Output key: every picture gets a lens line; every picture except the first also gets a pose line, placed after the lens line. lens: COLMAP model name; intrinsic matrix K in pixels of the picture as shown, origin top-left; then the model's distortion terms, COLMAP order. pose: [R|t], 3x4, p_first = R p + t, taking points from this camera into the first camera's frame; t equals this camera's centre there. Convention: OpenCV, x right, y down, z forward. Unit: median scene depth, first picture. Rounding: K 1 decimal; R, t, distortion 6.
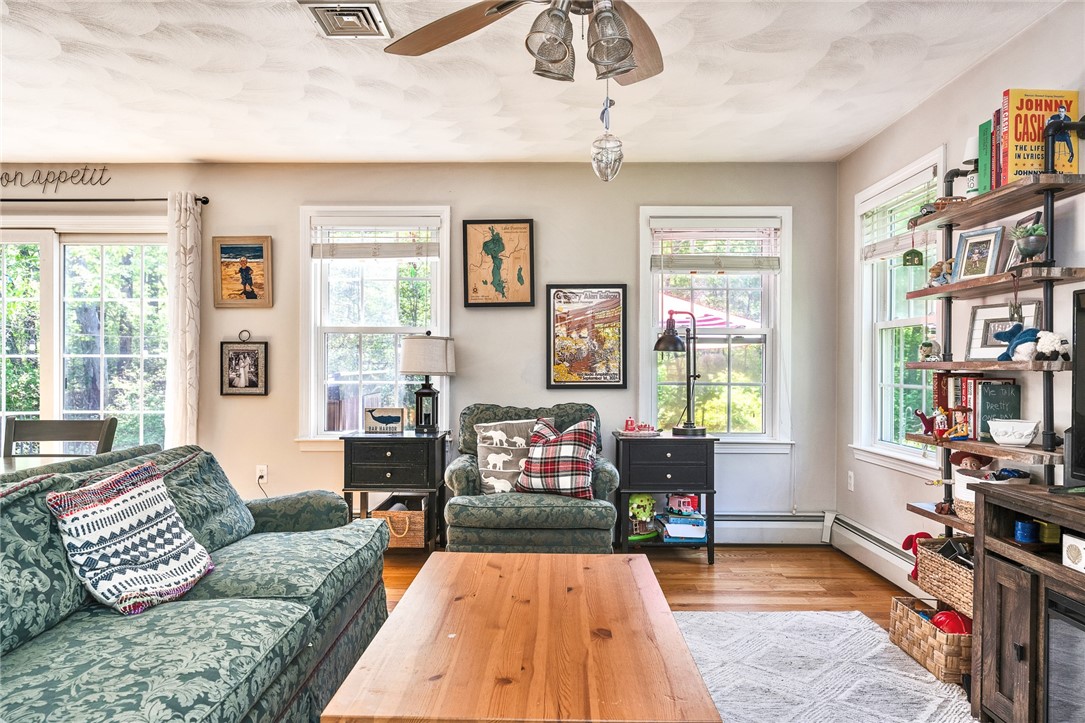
lens RADIAL K [[711.0, 0, 542.5], [0, 711.0, 361.5], [0, 0, 1]] dist [-0.005927, 0.003253]
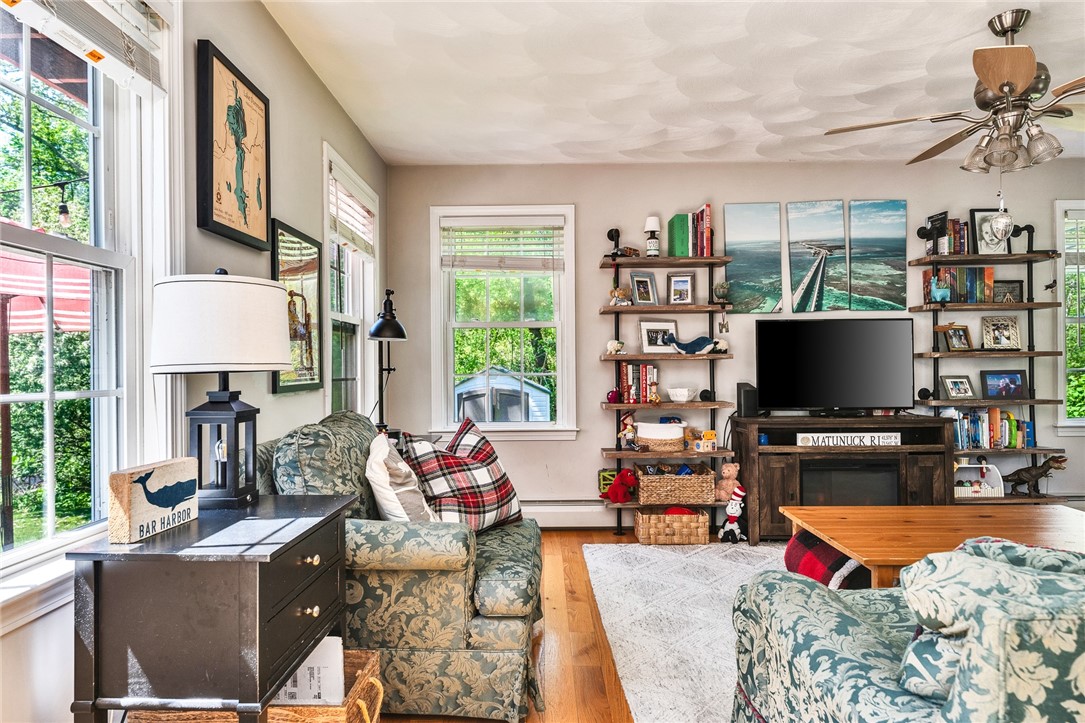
lens RADIAL K [[628.2, 0, 542.5], [0, 628.2, 361.5], [0, 0, 1]] dist [0.000199, 0.000545]
pose [[0.006766, 0.006411, 0.999957, -0.541112], [0.003080, 0.999975, -0.006432, 0.016116], [-0.999972, 0.003123, 0.006746, 0.807143]]
